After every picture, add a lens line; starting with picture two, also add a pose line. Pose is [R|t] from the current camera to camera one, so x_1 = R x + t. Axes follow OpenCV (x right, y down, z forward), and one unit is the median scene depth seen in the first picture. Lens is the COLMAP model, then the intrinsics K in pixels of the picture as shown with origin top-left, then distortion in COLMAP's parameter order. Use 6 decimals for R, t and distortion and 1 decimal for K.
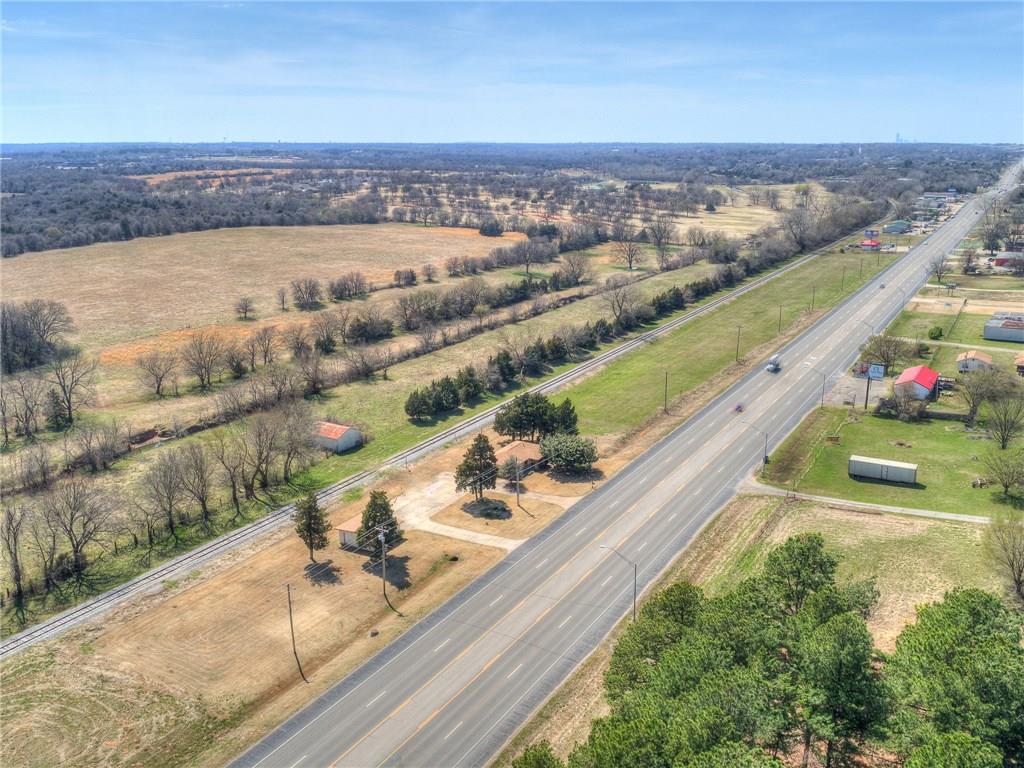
lens RADIAL K [[860.8, 0, 512.0], [0, 860.8, 384.0], [0, 0, 1]] dist [-0.014749, -0.012548]
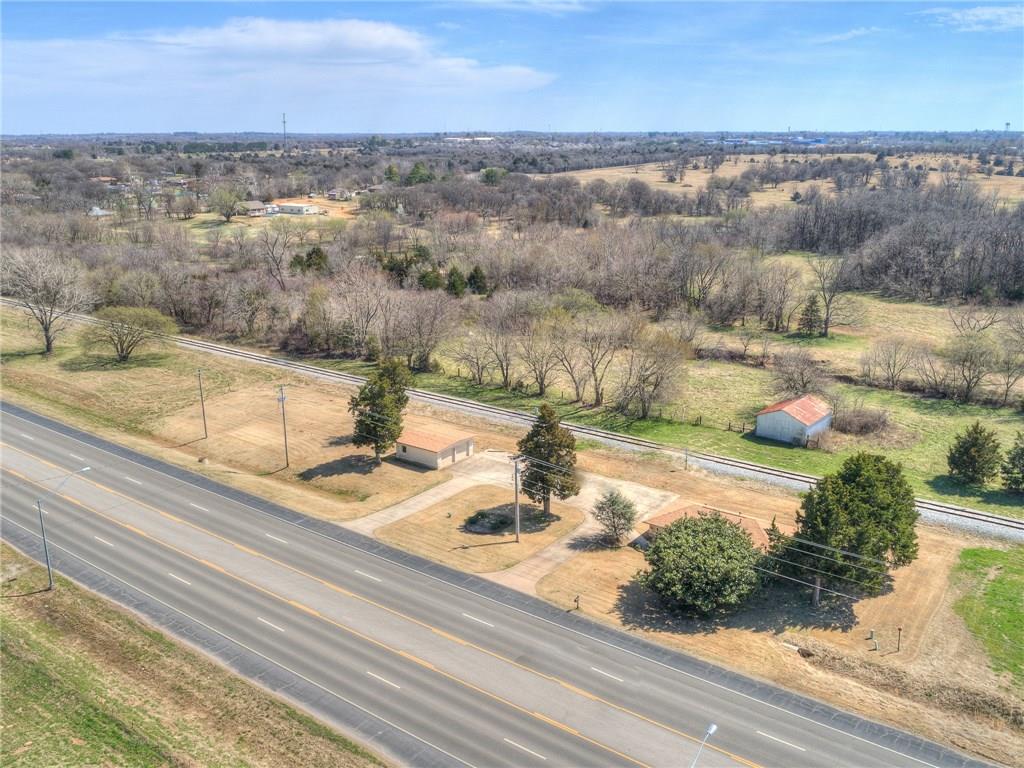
lens RADIAL K [[889.9, 0, 512.0], [0, 889.9, 384.0], [0, 0, 1]] dist [-0.017299, -0.014784]
pose [[-0.108786, 0.265657, -0.957910, 0.413228], [-0.258607, 0.922886, 0.285313, -0.093403], [0.959838, 0.278760, -0.031697, 0.747370]]
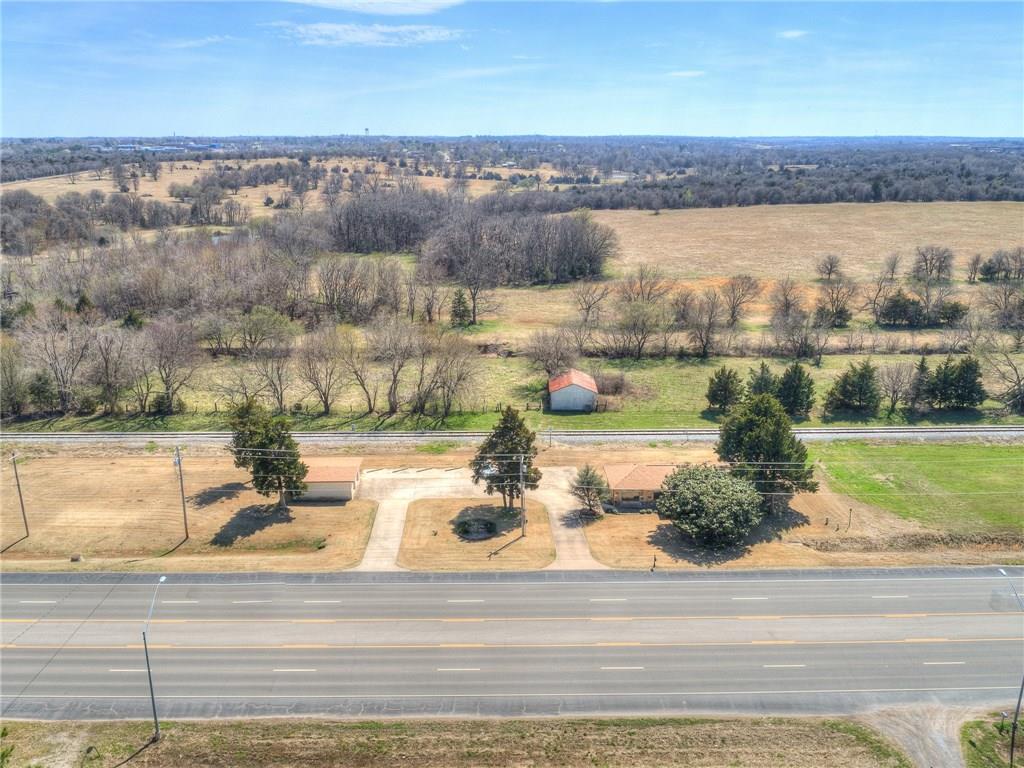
lens RADIAL K [[860.8, 0, 512.0], [0, 860.8, 384.0], [0, 0, 1]] dist [-0.014749, -0.012548]
pose [[0.517632, 0.231517, -0.823685, 0.369467], [-0.223846, 0.965809, 0.130792, -0.033579], [0.825803, 0.116677, 0.551758, 0.486384]]
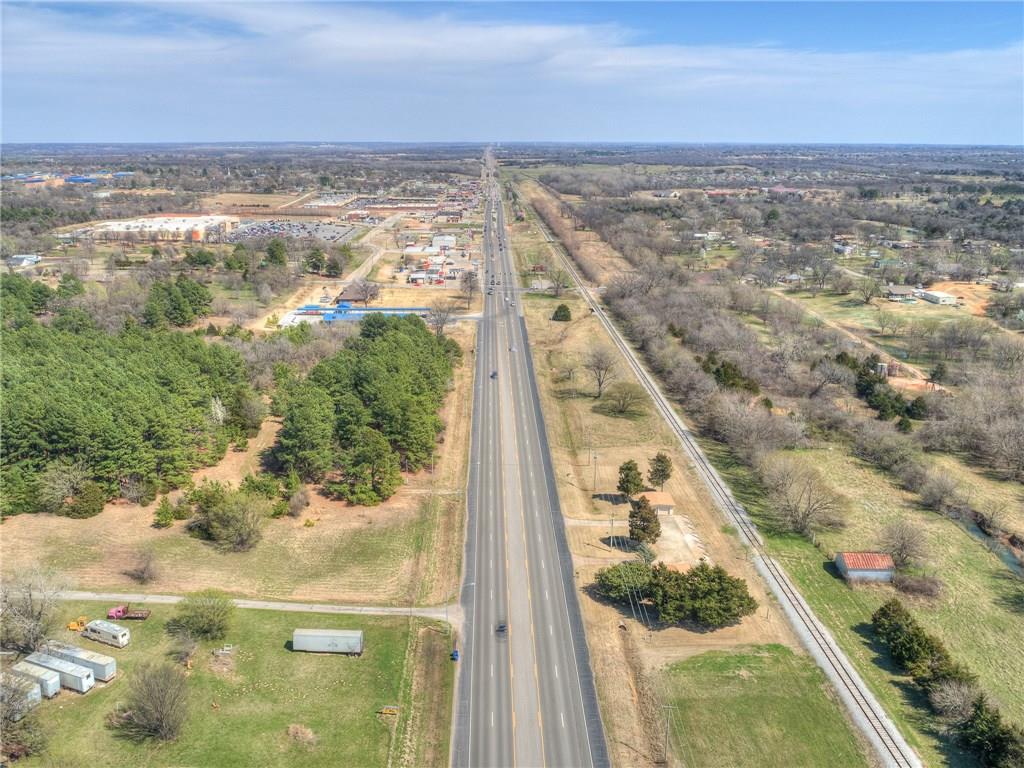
lens RADIAL K [[860.8, 0, 512.0], [0, 860.8, 384.0], [0, 0, 1]] dist [-0.014749, -0.012548]
pose [[-0.848045, 0.127276, -0.514413, 0.551598], [-0.150887, 0.872553, 0.464634, -0.467221], [0.507989, 0.471649, -0.720760, 1.288191]]
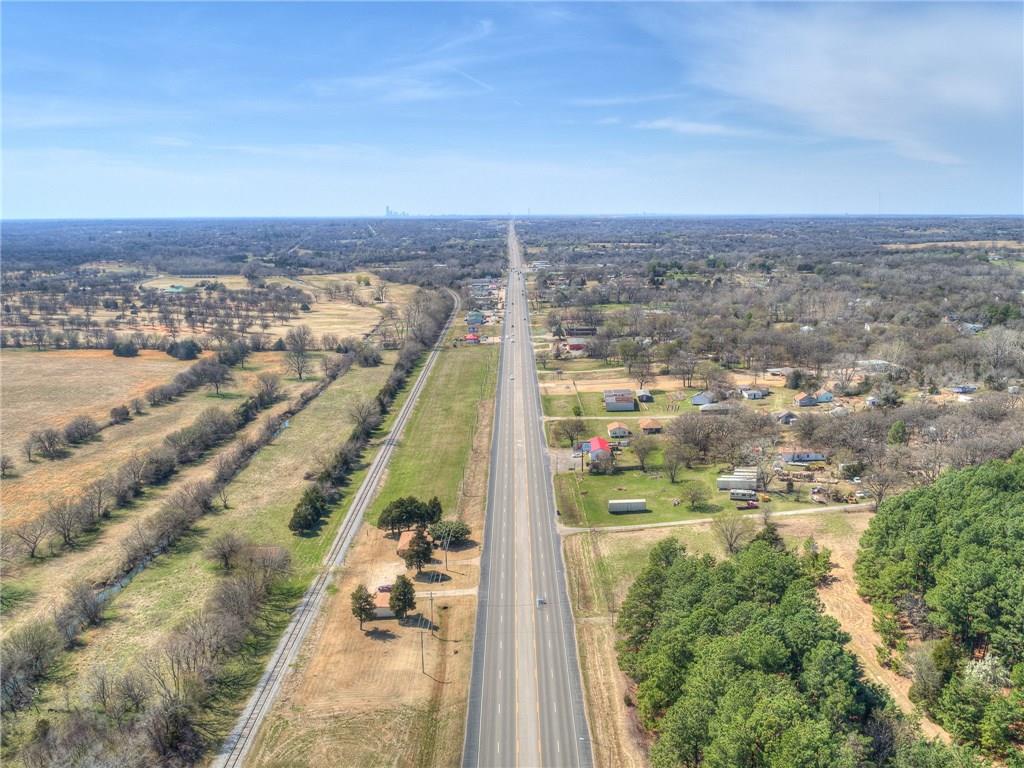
lens RADIAL K [[860.8, 0, 512.0], [0, 860.8, 384.0], [0, 0, 1]] dist [-0.014749, -0.012548]
pose [[0.860050, -0.107428, 0.498772, -0.473821], [0.150982, 0.987386, -0.047676, -0.073902], [-0.487359, 0.116309, 0.865421, -0.322394]]
